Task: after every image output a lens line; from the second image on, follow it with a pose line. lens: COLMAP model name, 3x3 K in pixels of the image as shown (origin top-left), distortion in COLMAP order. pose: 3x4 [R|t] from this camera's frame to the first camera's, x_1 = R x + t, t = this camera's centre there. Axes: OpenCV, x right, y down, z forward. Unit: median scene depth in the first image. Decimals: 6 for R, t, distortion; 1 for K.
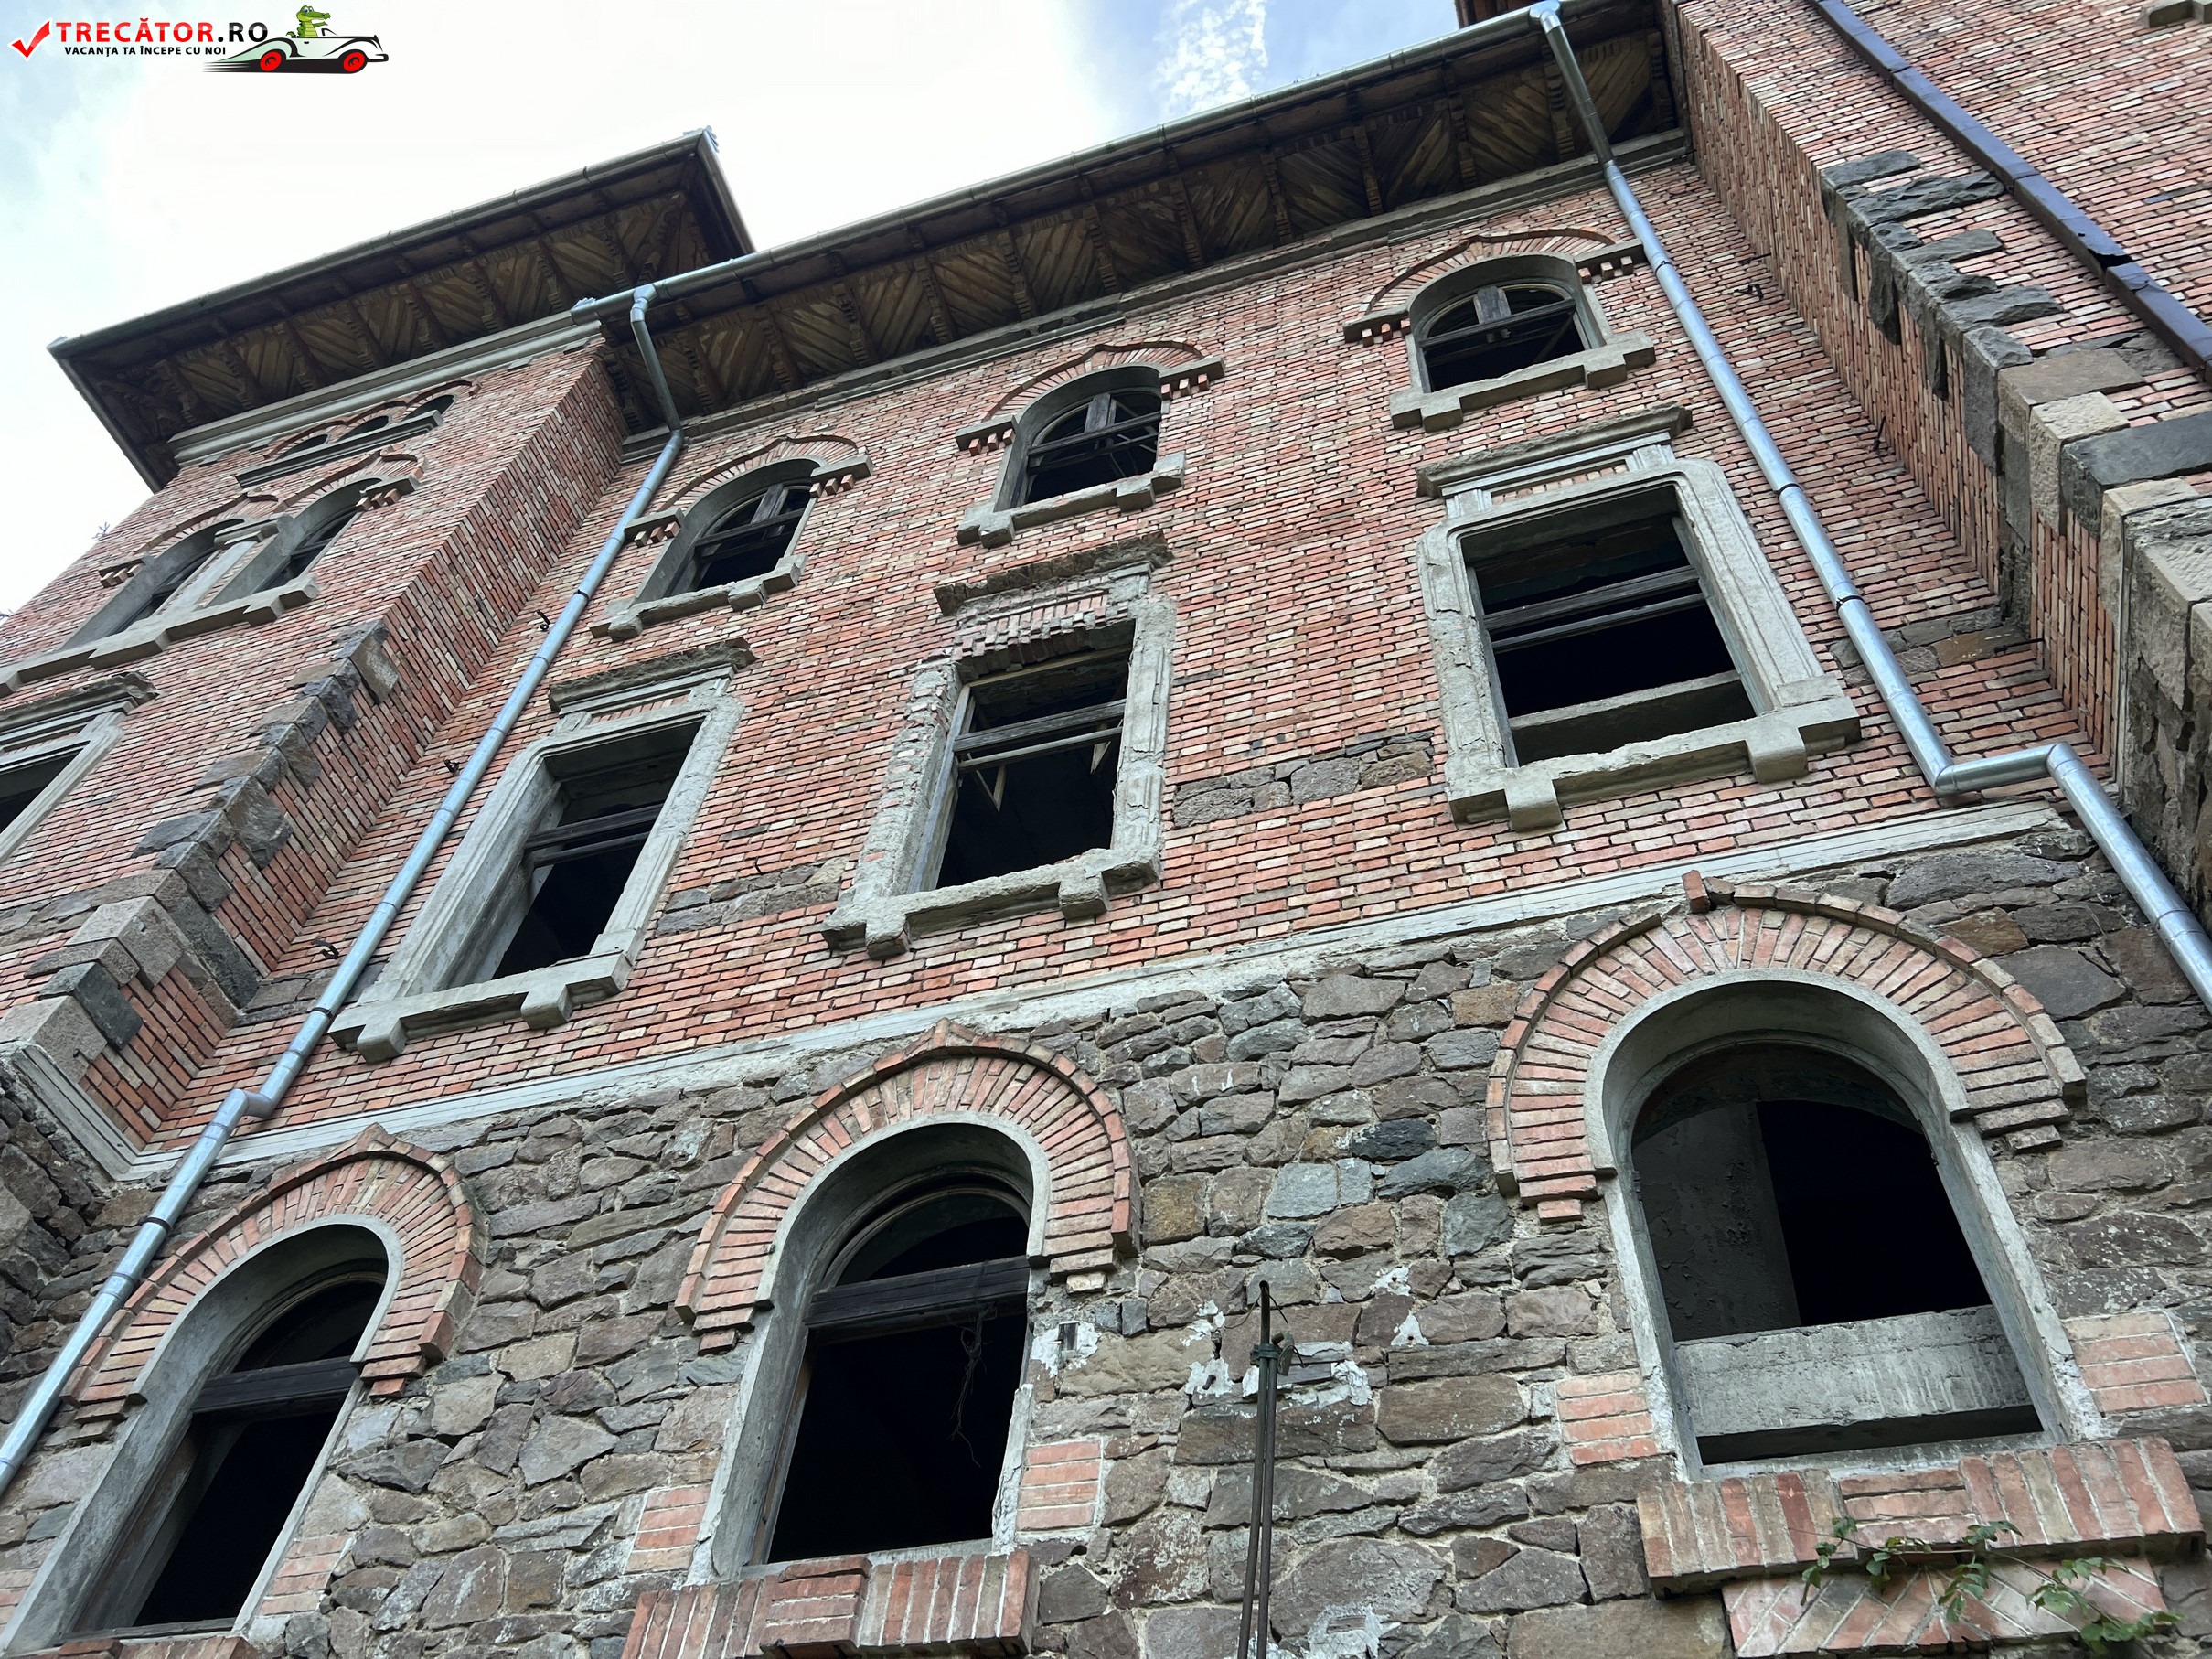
lens RADIAL K [[1673.6, 0, 1092.8], [0, 1673.6, 831.1], [0, 0, 1]] dist [0.063872, -0.082395]
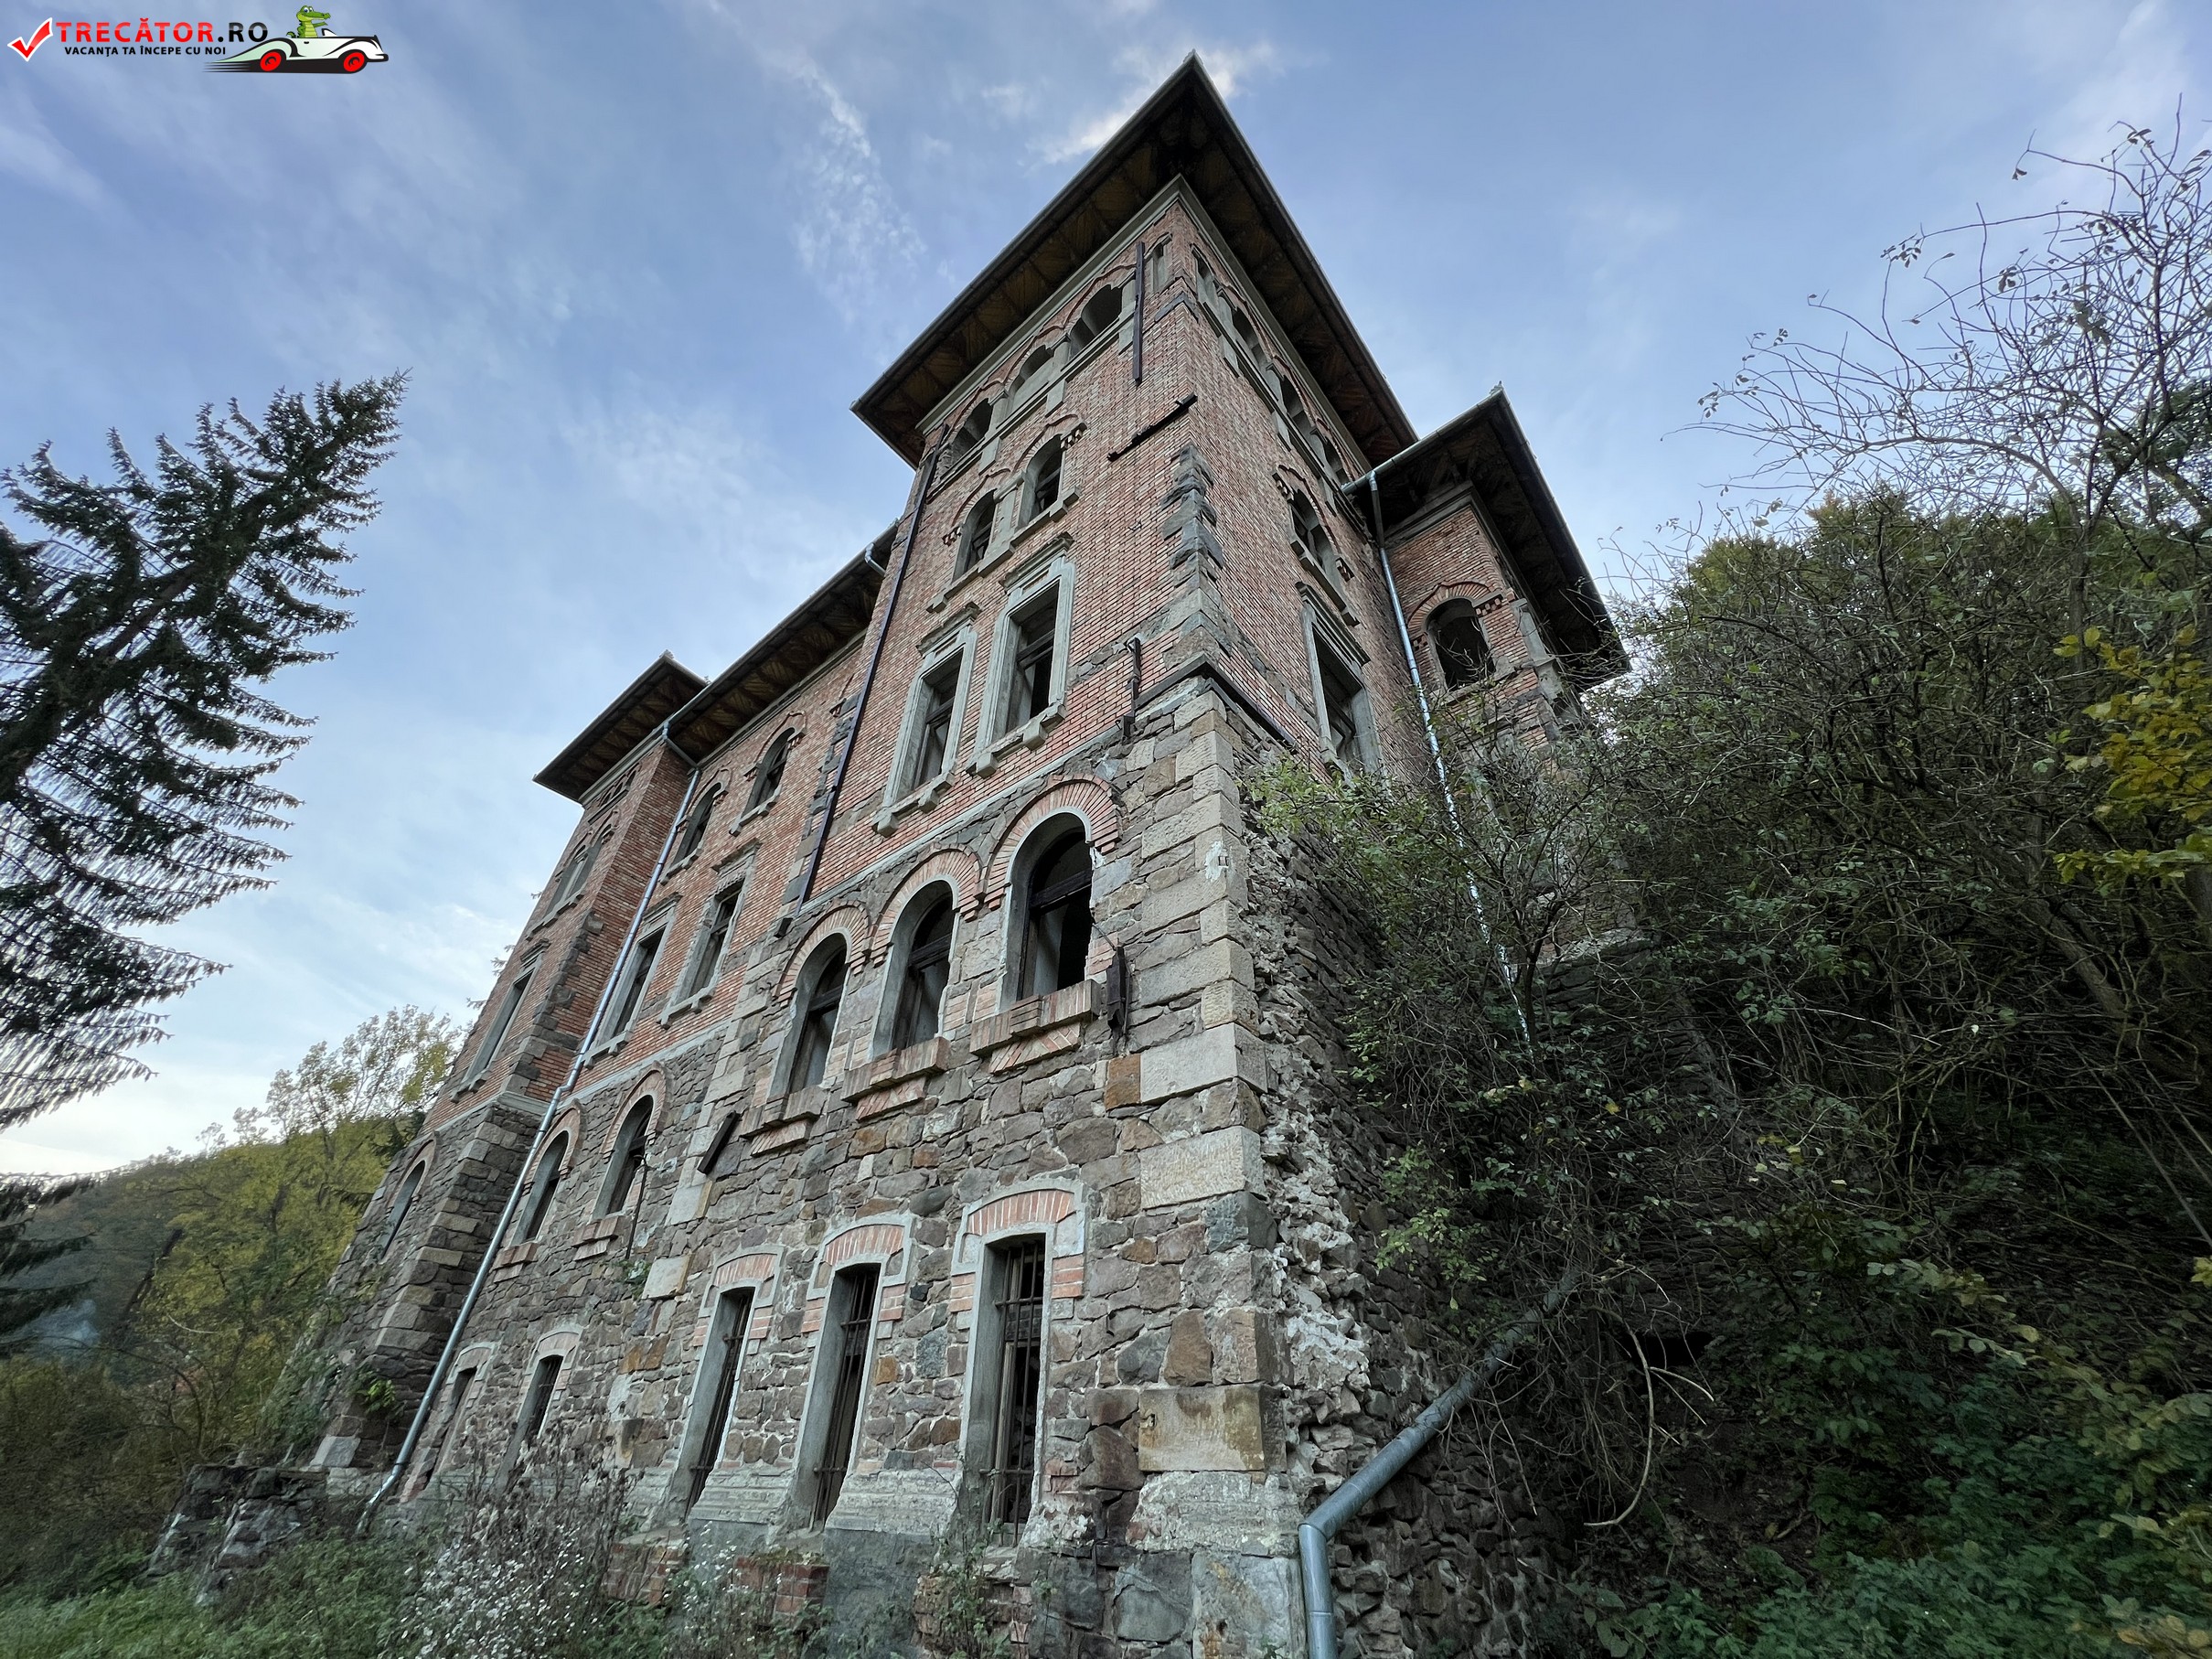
lens RADIAL K [[887.2, 0, 1106.0], [0, 887.2, 829.5], [0, 0, 1]] dist [-0.012022, -0.000005]
pose [[0.927361, -0.268560, -0.260531, 1.589529], [0.319584, 0.930643, 0.178239, -0.417679], [0.194594, -0.248554, 0.948870, -0.569894]]
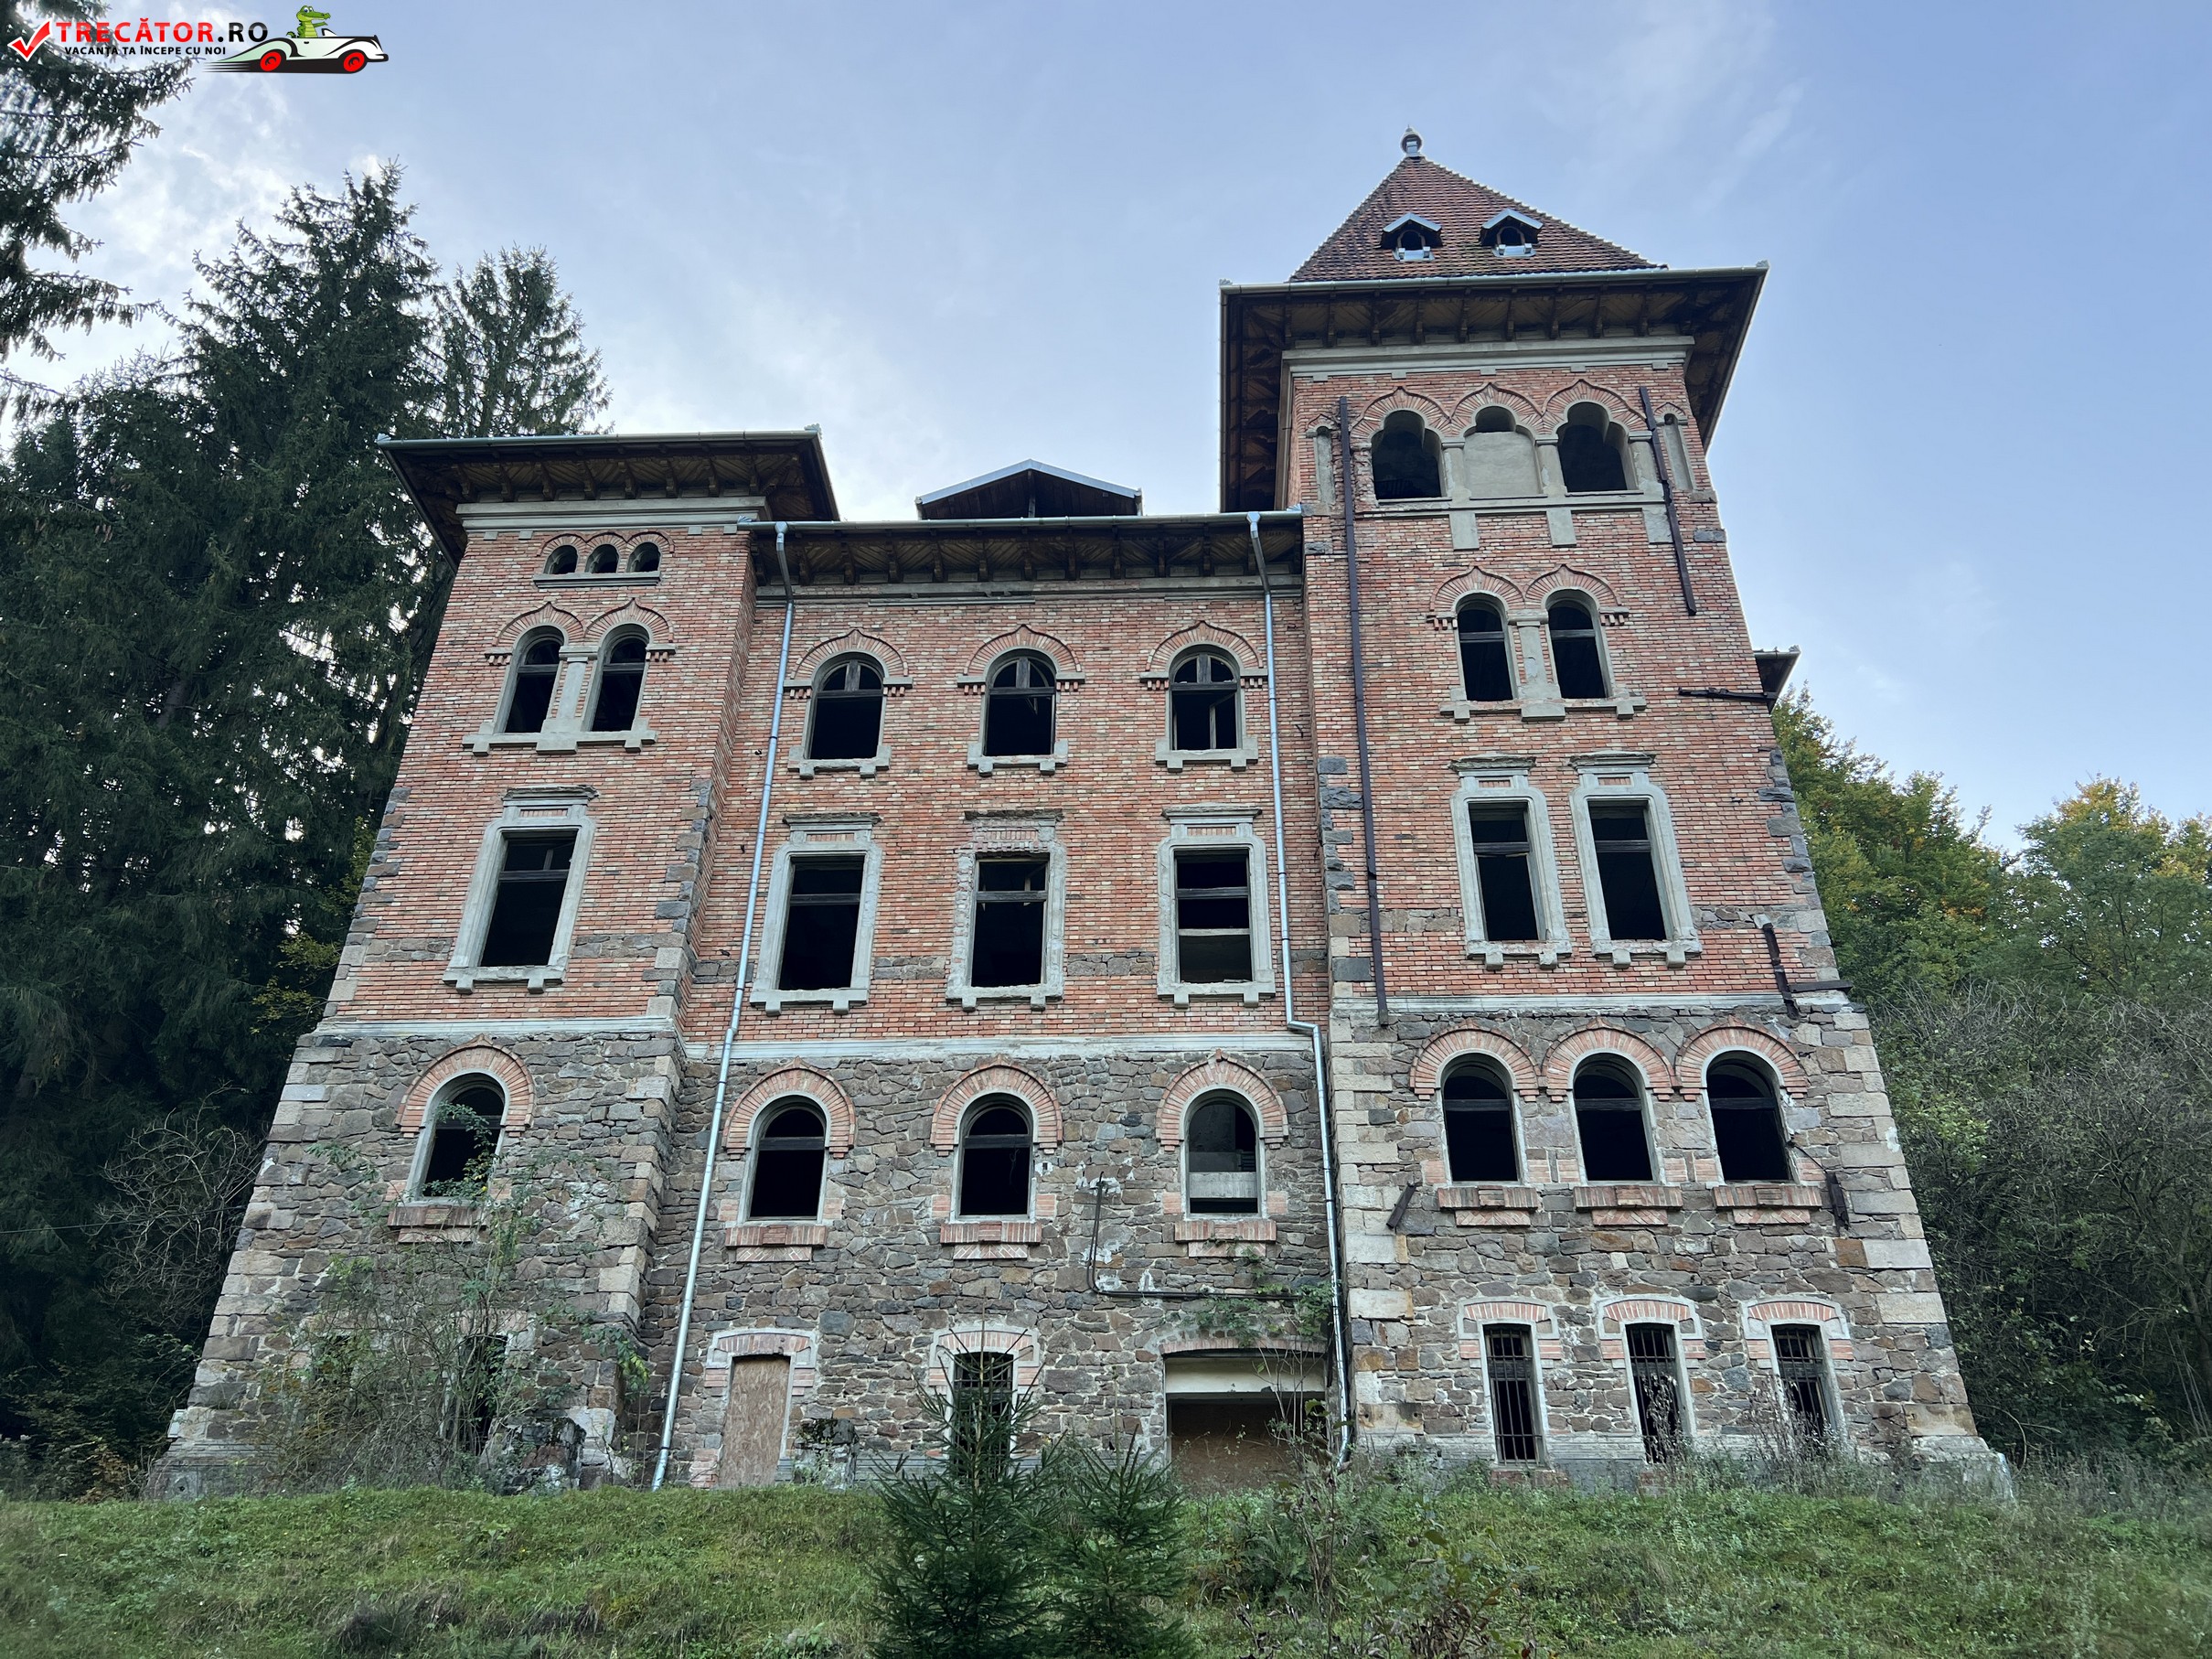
lens RADIAL K [[1659.8, 0, 1106.0], [0, 1659.8, 829.5], [0, 0, 1]] dist [0.051027, -0.073077]
pose [[0.963995, 0.080572, 0.253419, -0.799127], [-0.164449, 0.929539, 0.330021, -1.500673], [-0.208972, -0.359814, 0.909321, -1.972998]]
